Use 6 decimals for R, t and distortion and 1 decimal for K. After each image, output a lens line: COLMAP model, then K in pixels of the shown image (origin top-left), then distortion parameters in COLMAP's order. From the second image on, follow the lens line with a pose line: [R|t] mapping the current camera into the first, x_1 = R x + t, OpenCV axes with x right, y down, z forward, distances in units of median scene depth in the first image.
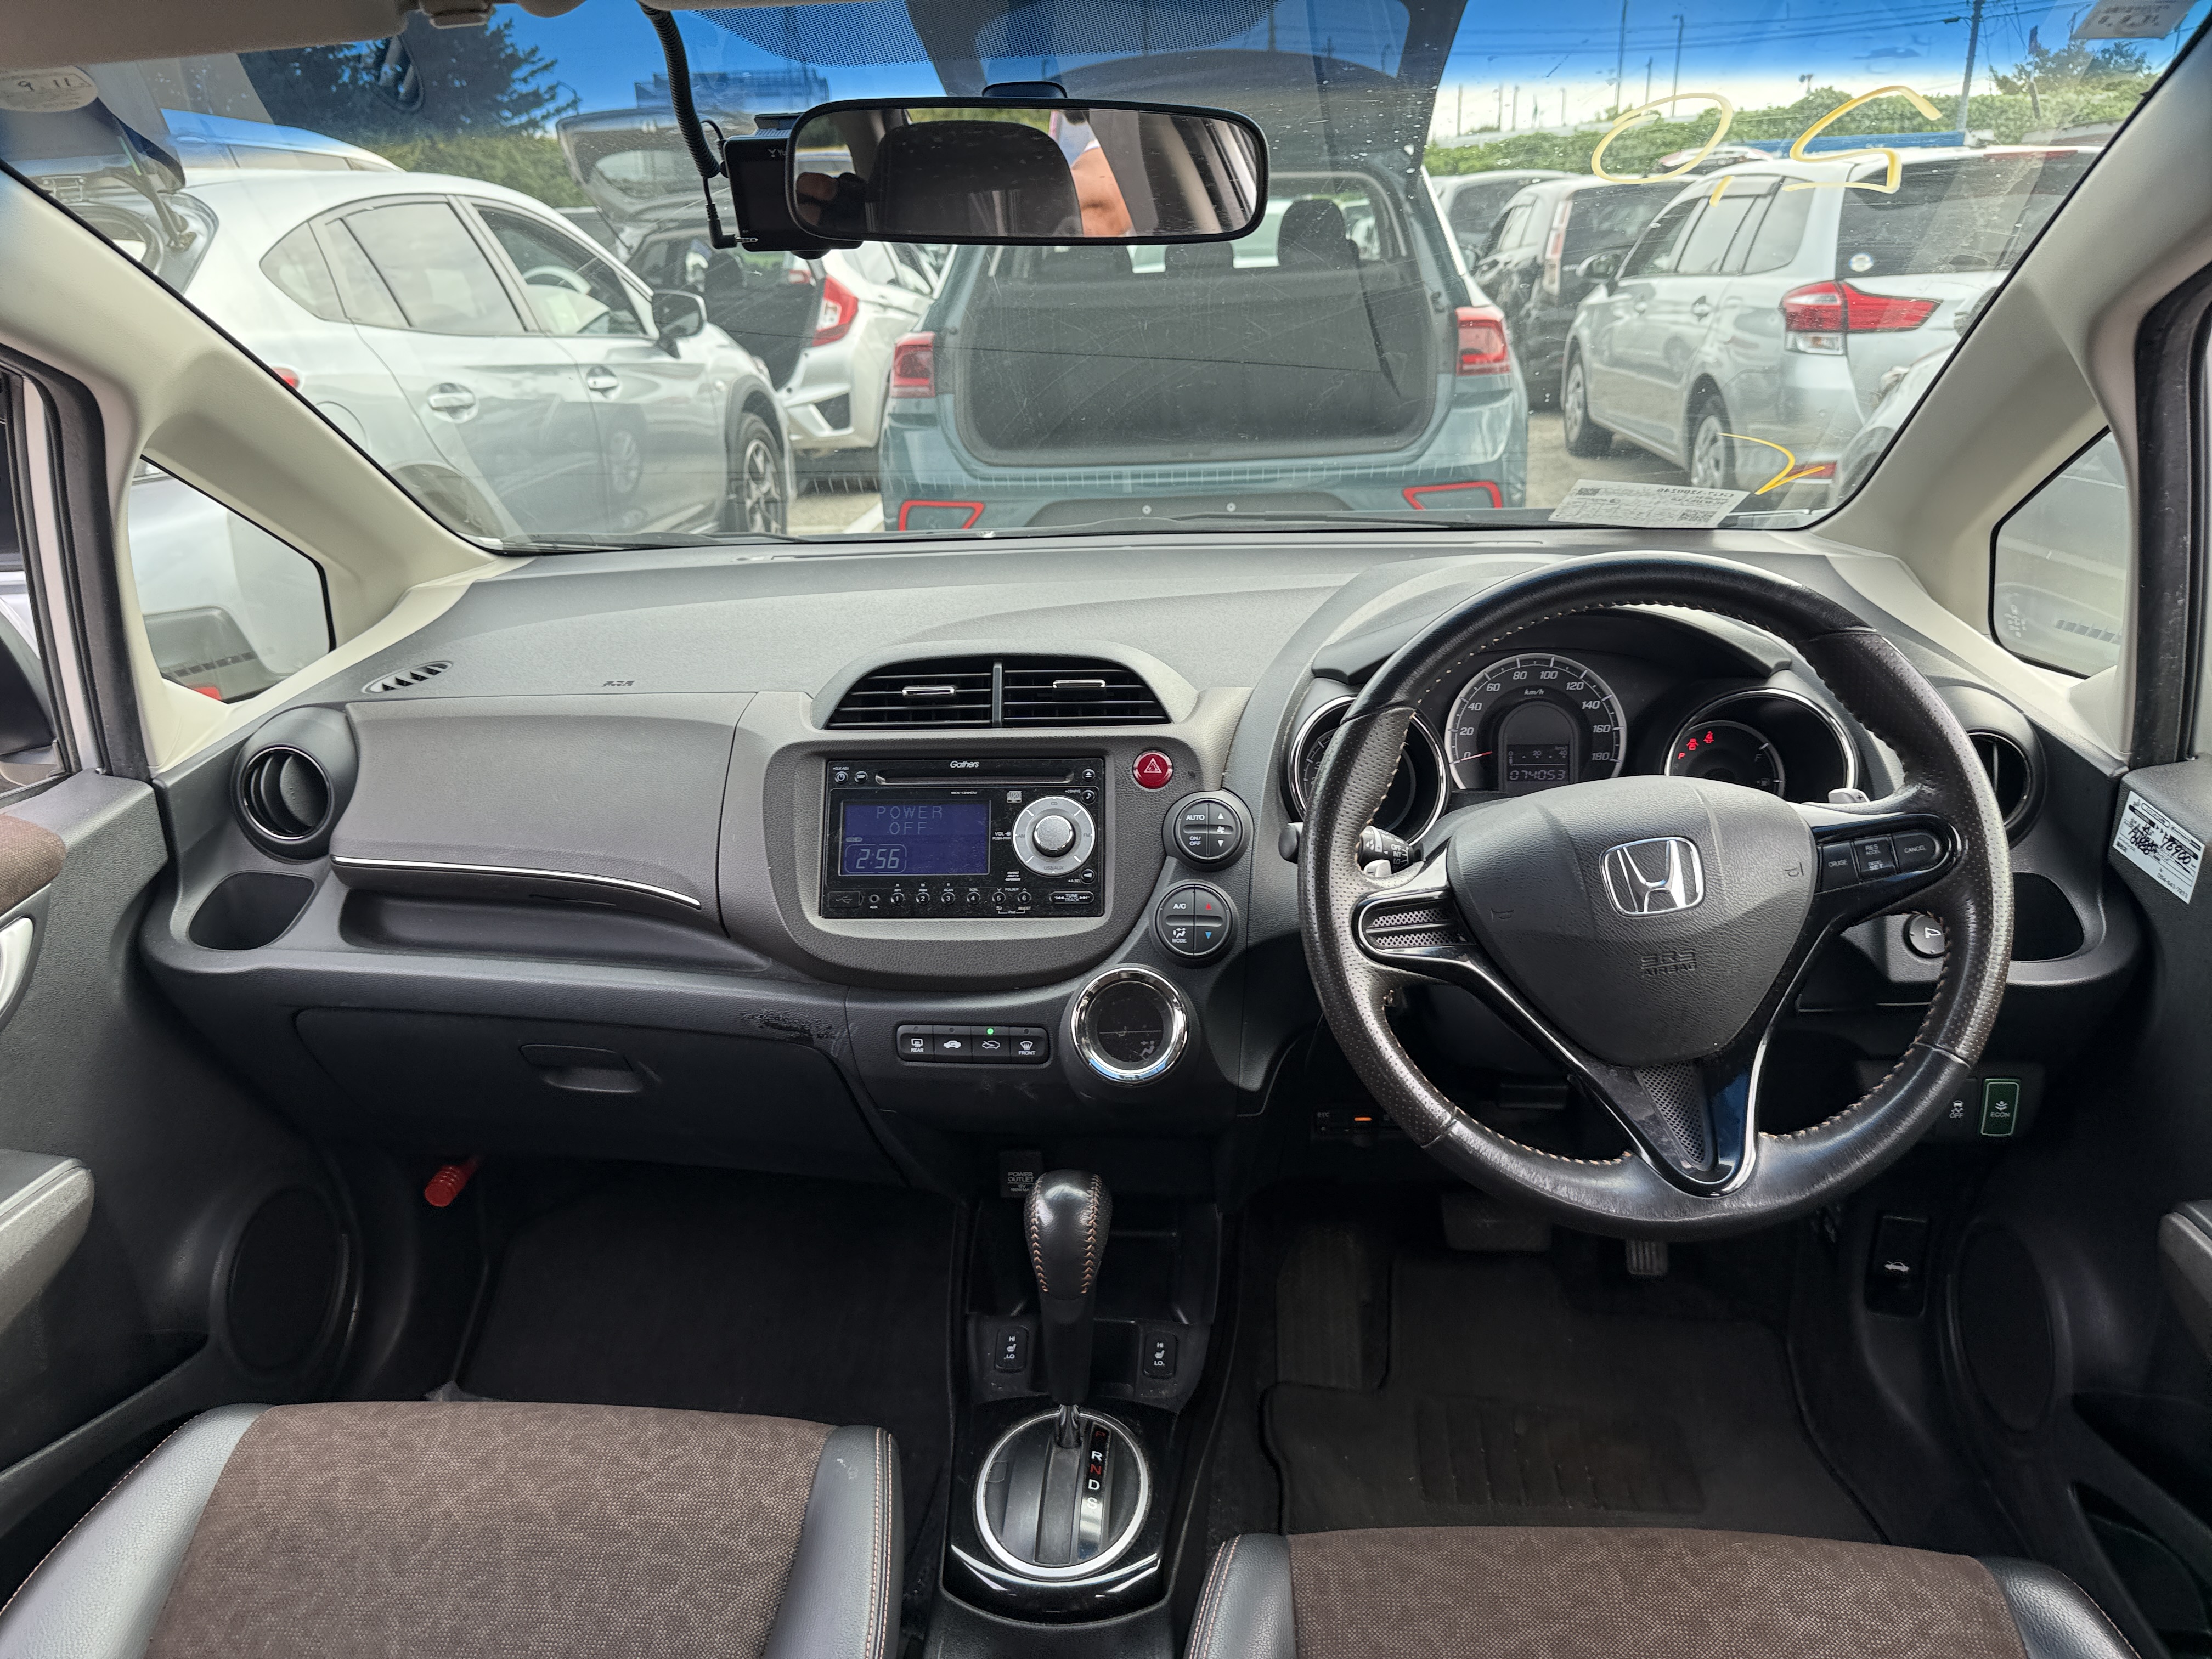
lens RADIAL K [[1576.3, 0, 1091.1], [0, 1576.3, 823.1], [0, 0, 1]] dist [0.002057, -0.010015]
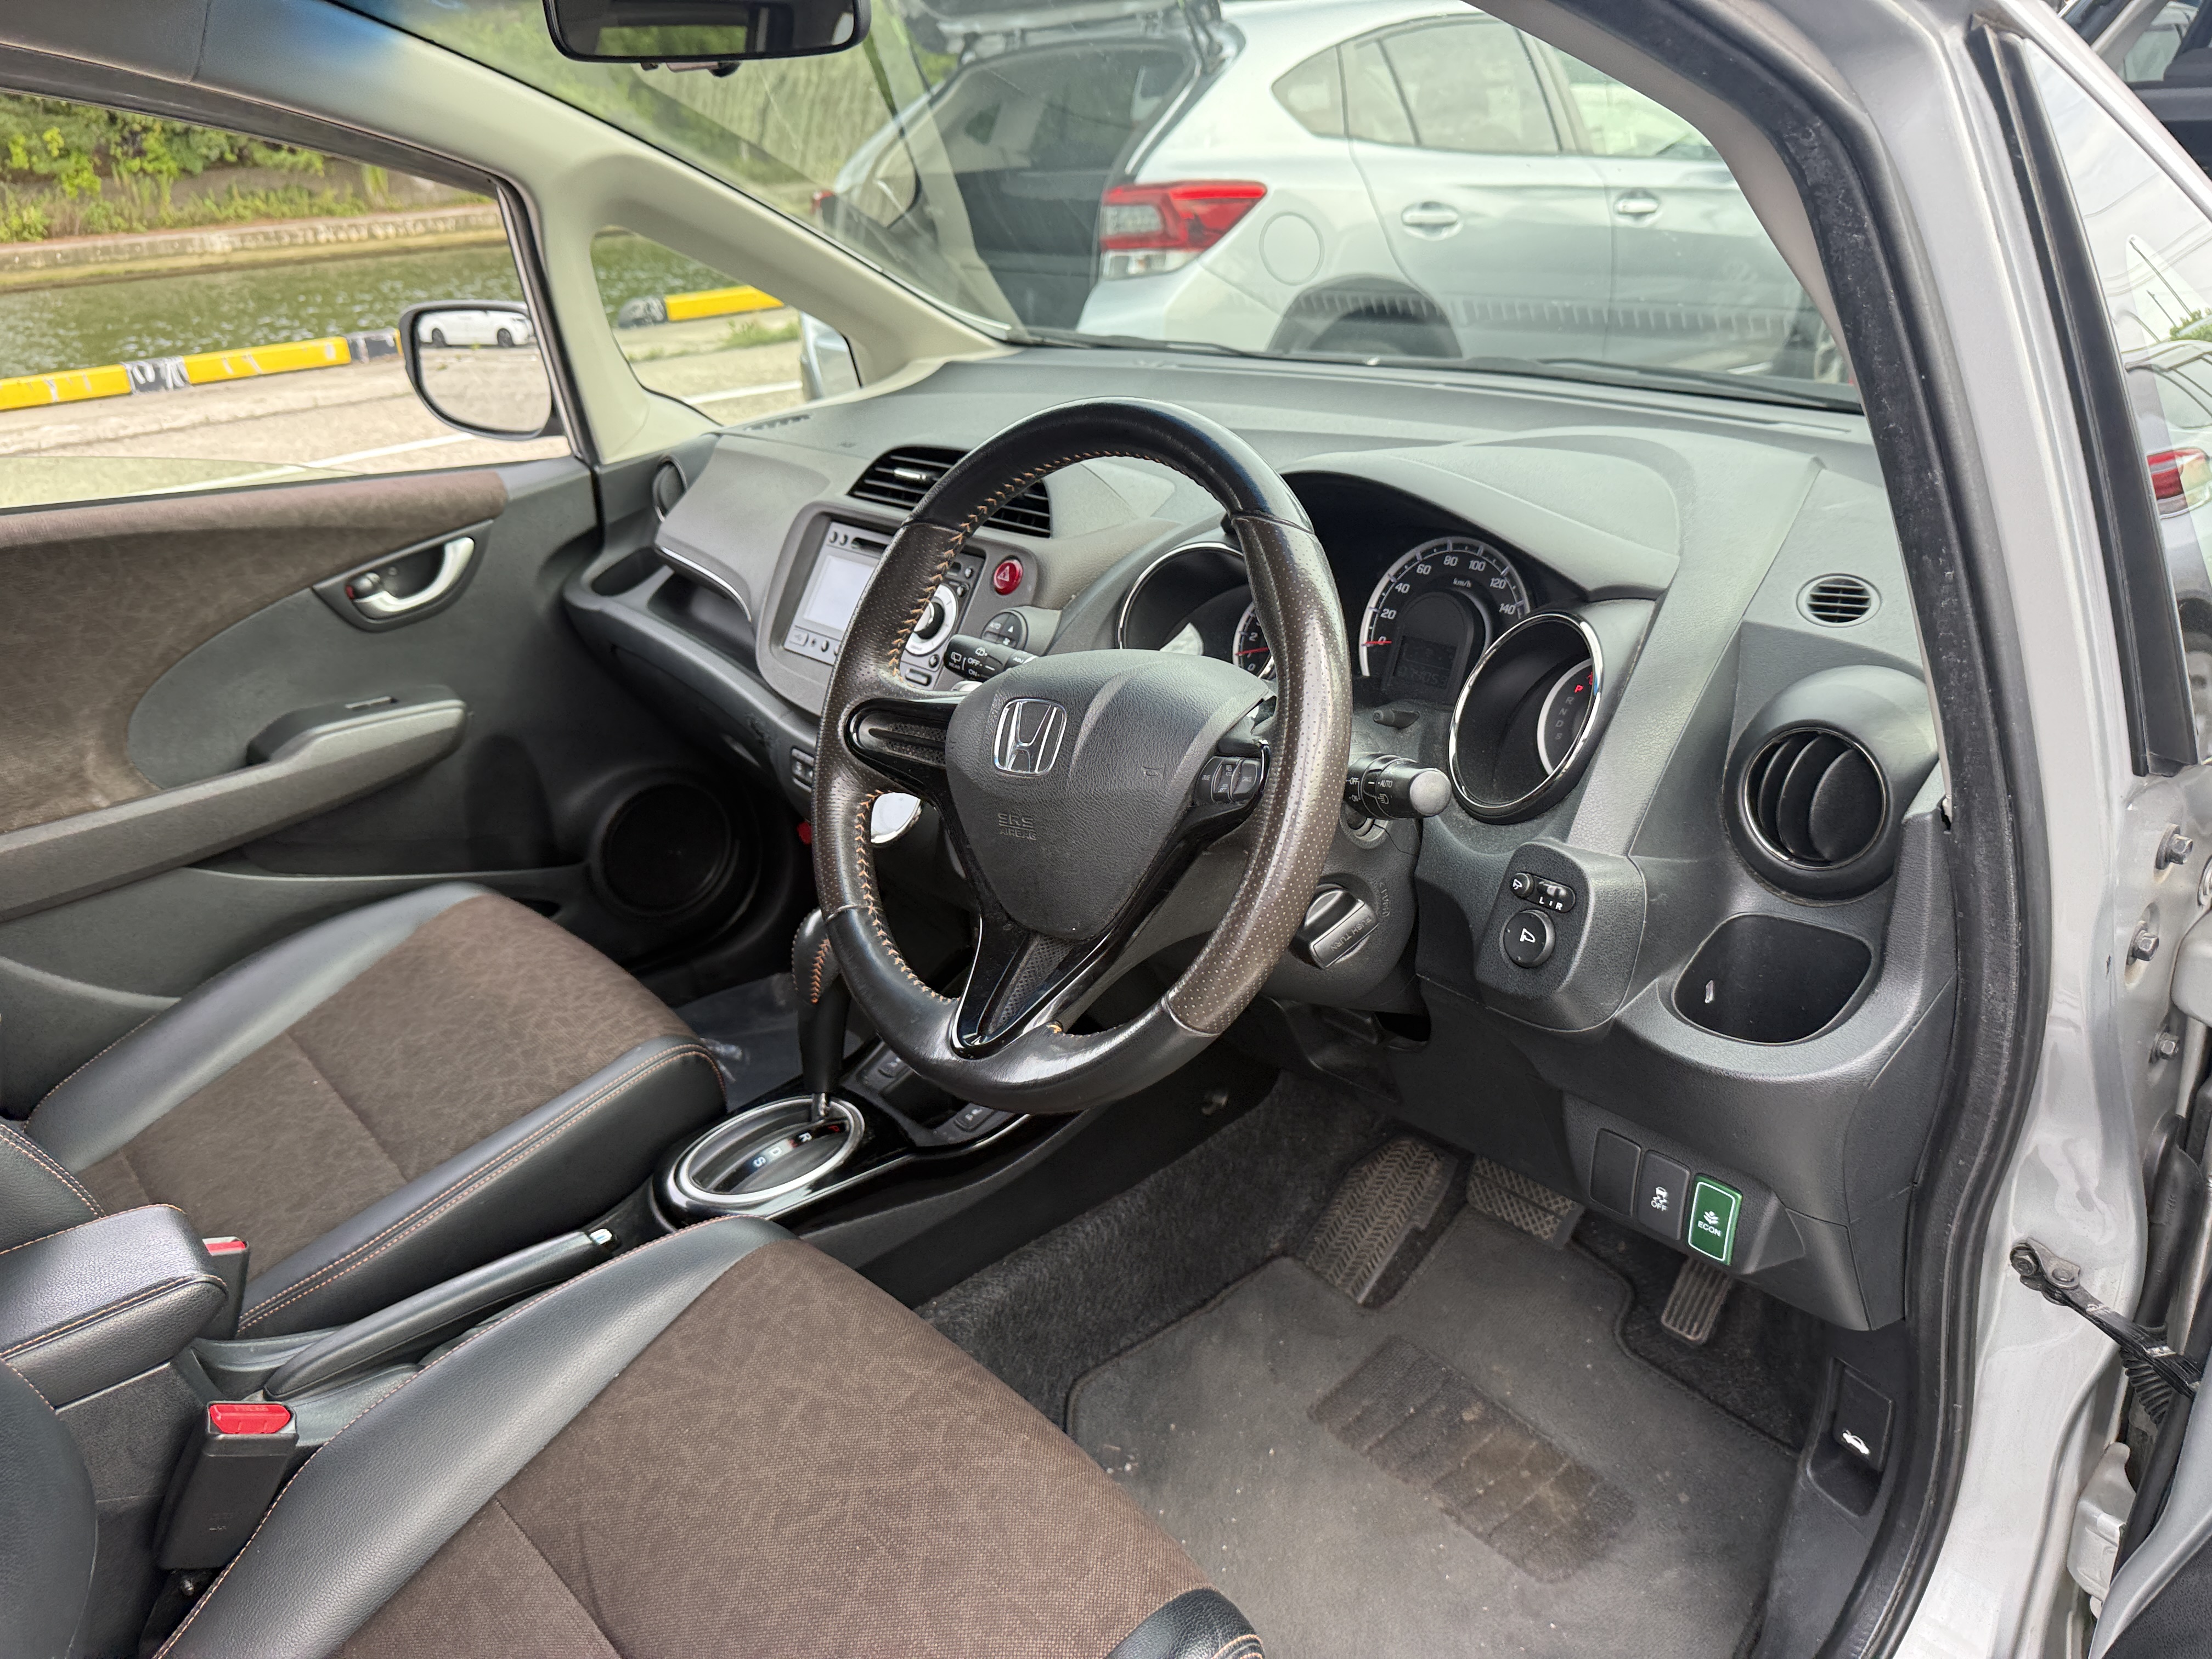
lens RADIAL K [[1576.3, 0, 1113.5], [0, 1576.3, 810.3], [0, 0, 1]] dist [0.002057, -0.010015]
pose [[0.735152, 0.271025, -0.621367, 0.698637], [-0.212601, 0.962536, 0.168302, -0.066638], [0.643702, 0.008376, 0.765231, 0.210699]]
